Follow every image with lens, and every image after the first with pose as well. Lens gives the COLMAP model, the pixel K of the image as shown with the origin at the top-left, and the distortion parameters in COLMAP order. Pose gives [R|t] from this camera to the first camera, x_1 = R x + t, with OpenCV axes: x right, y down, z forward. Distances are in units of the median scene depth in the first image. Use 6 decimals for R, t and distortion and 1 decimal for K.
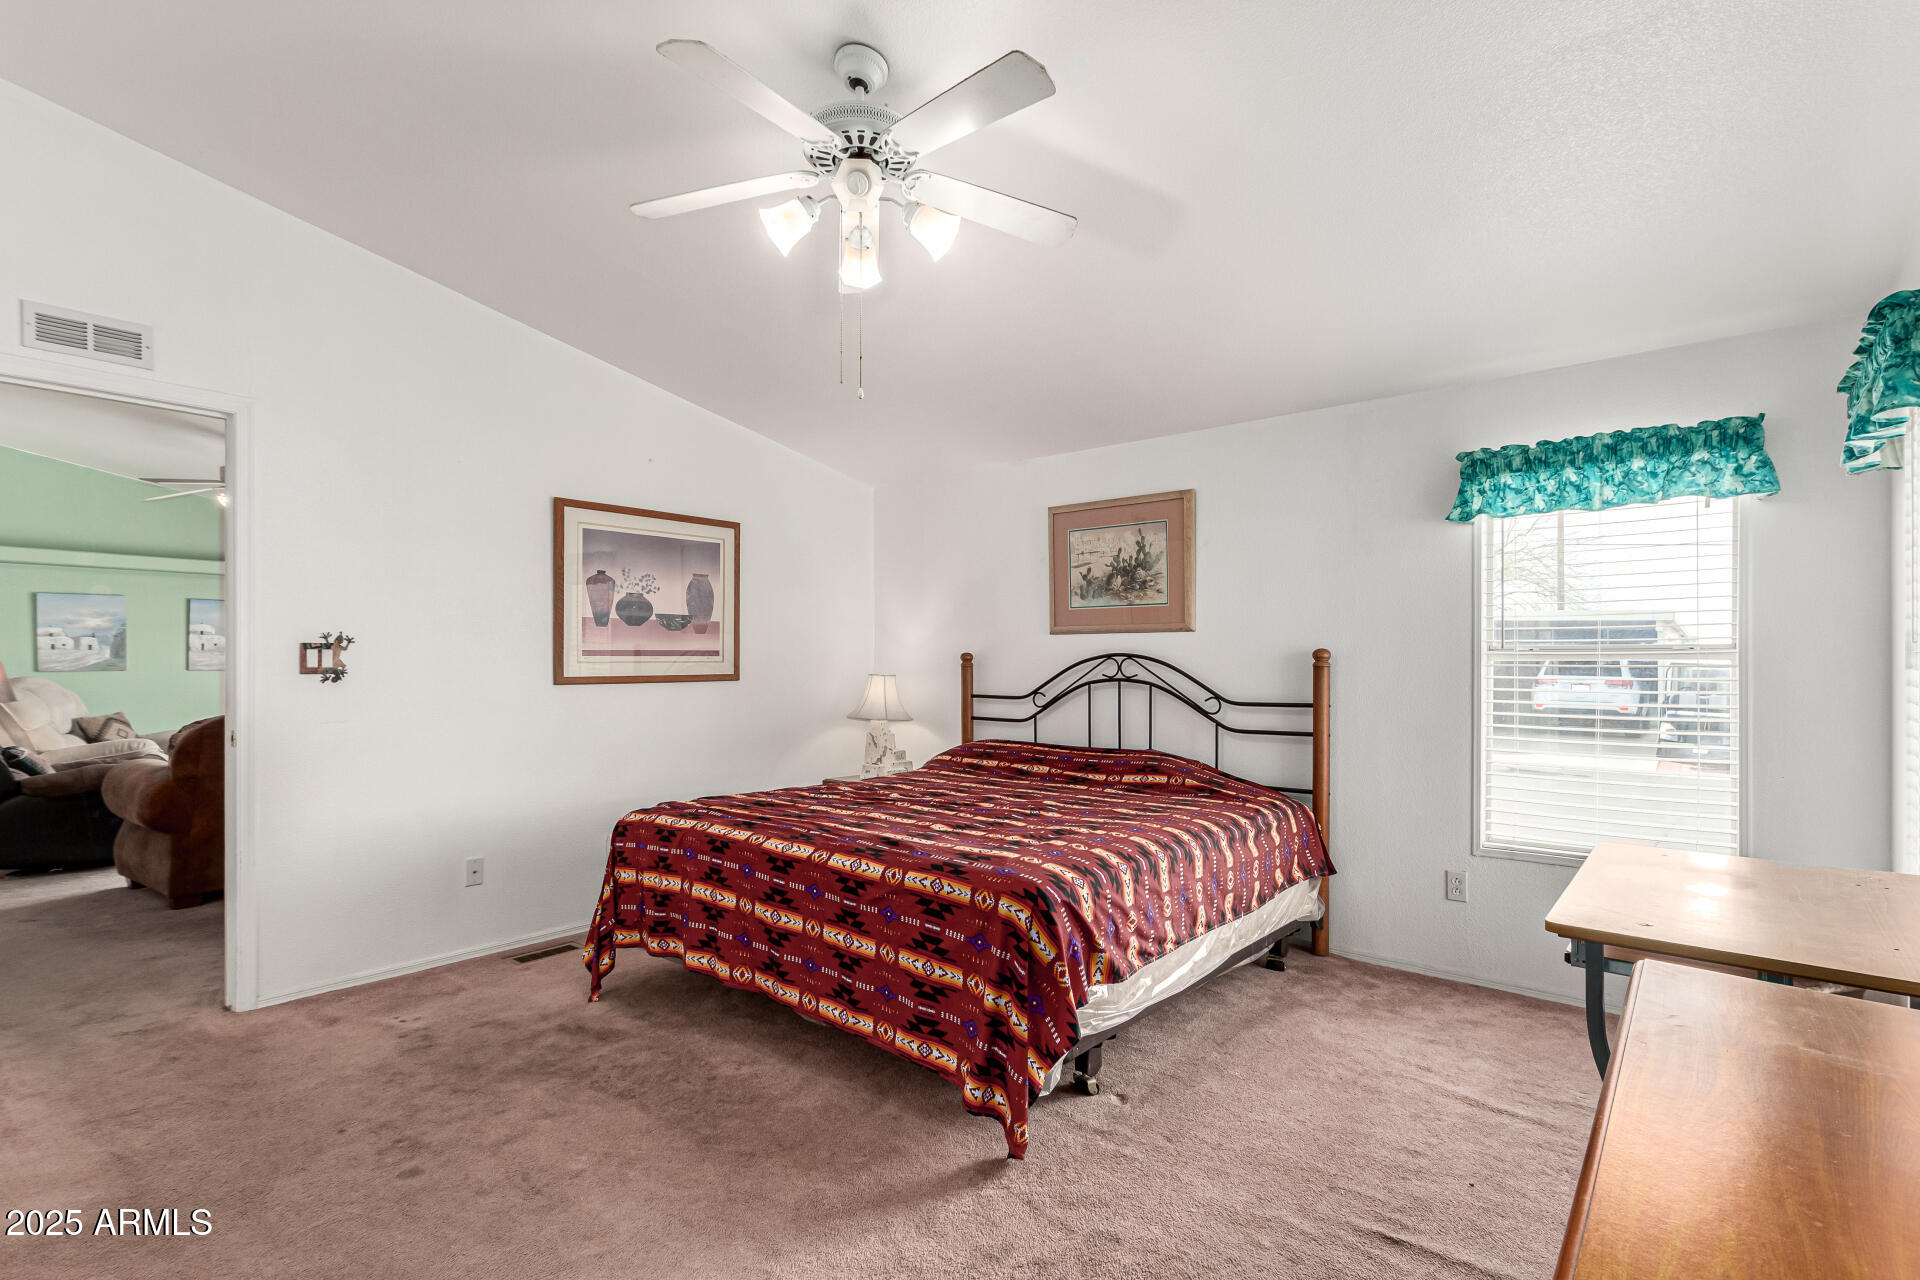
lens RADIAL K [[897.9, 0, 966.5], [0, 897.9, 657.9], [0, 0, 1]] dist [0.011399, -0.004066]
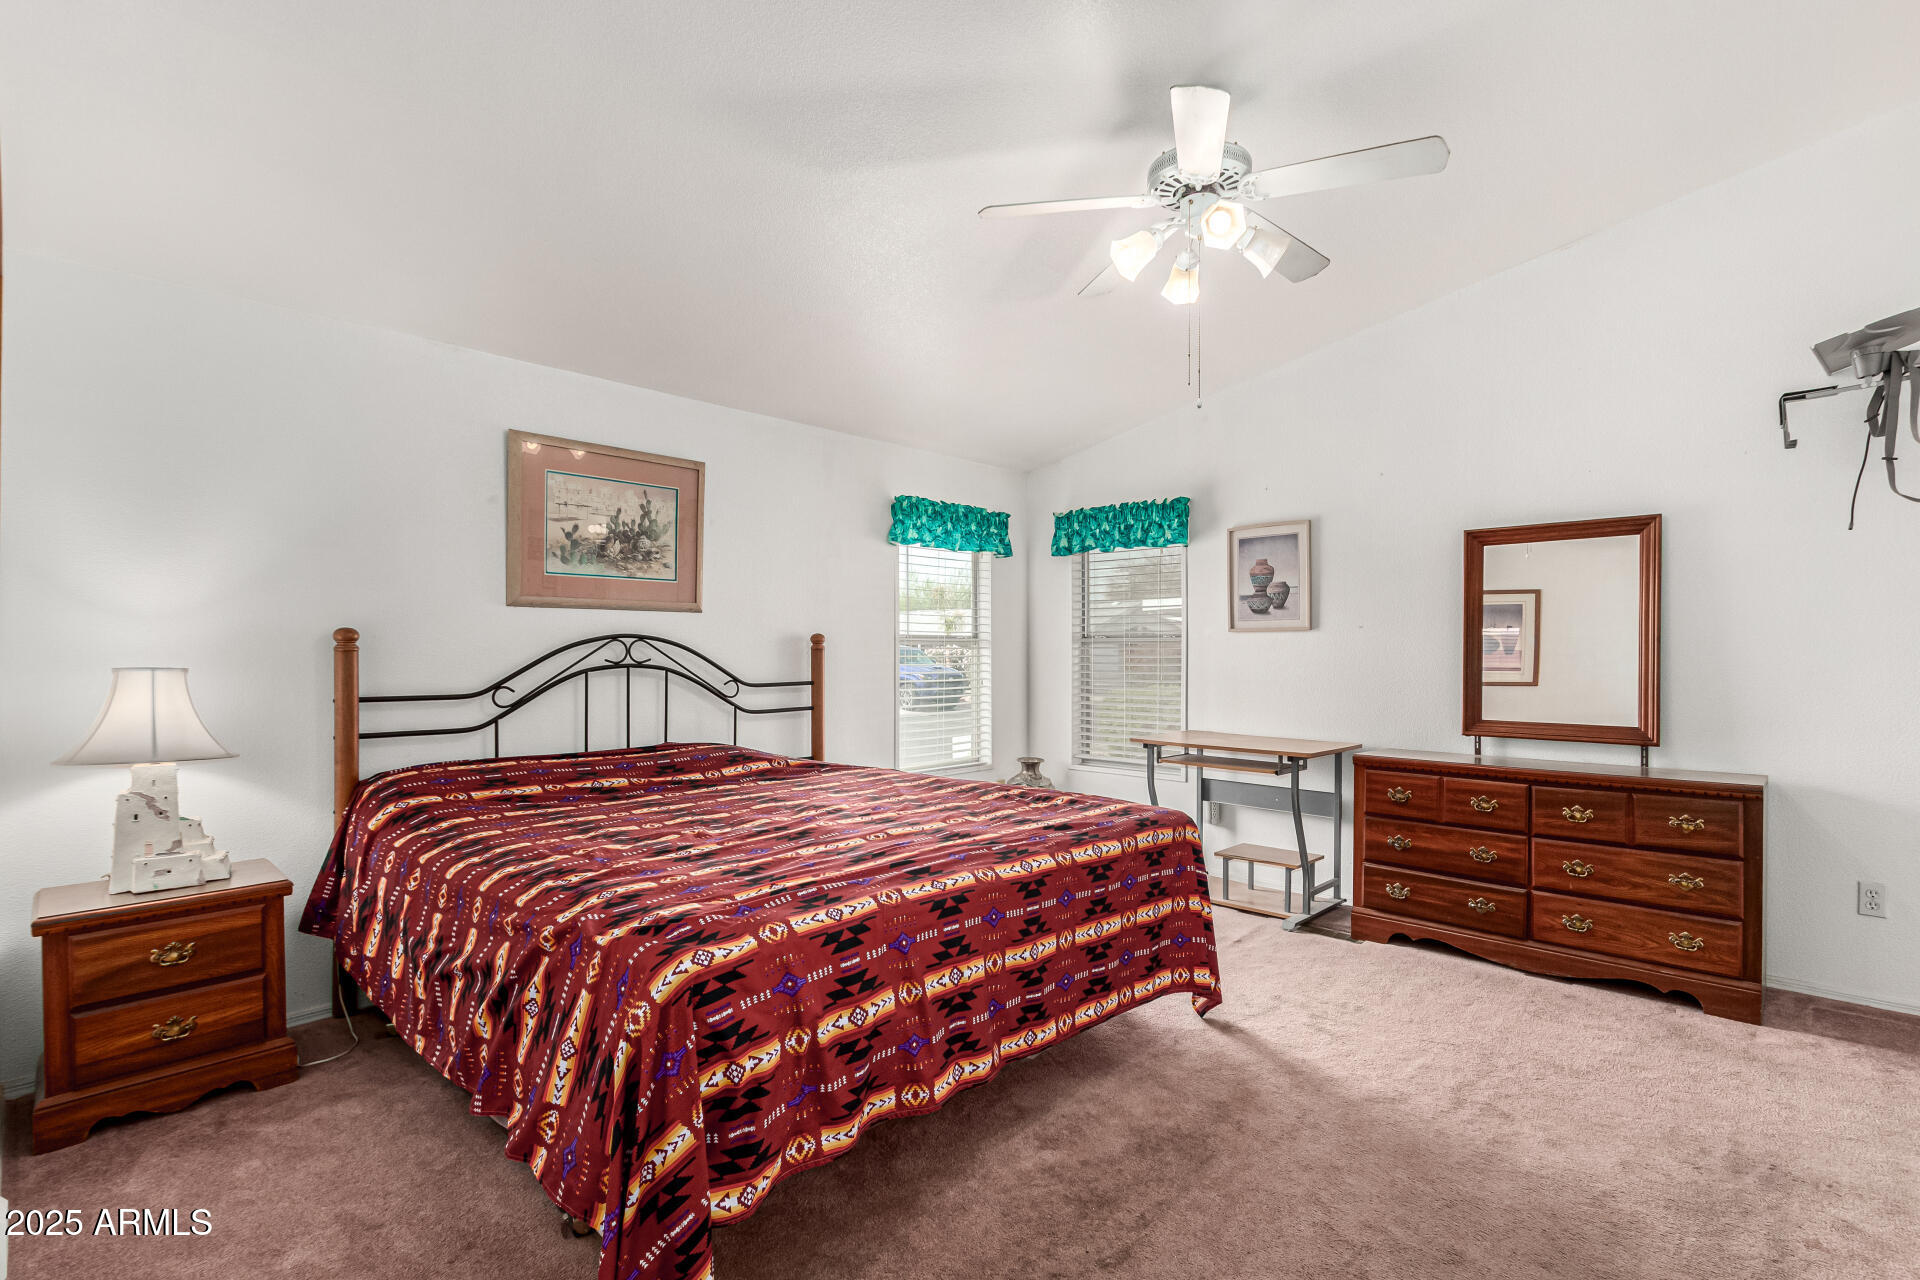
lens RADIAL K [[897.9, 0, 963.1], [0, 897.9, 647.9], [0, 0, 1]] dist [0.011399, -0.004066]
pose [[0.066468, -0.000661, 0.997788, -0.649765], [-0.005722, 0.999983, 0.001044, 0.005125], [-0.997772, -0.005779, 0.066463, 0.631502]]
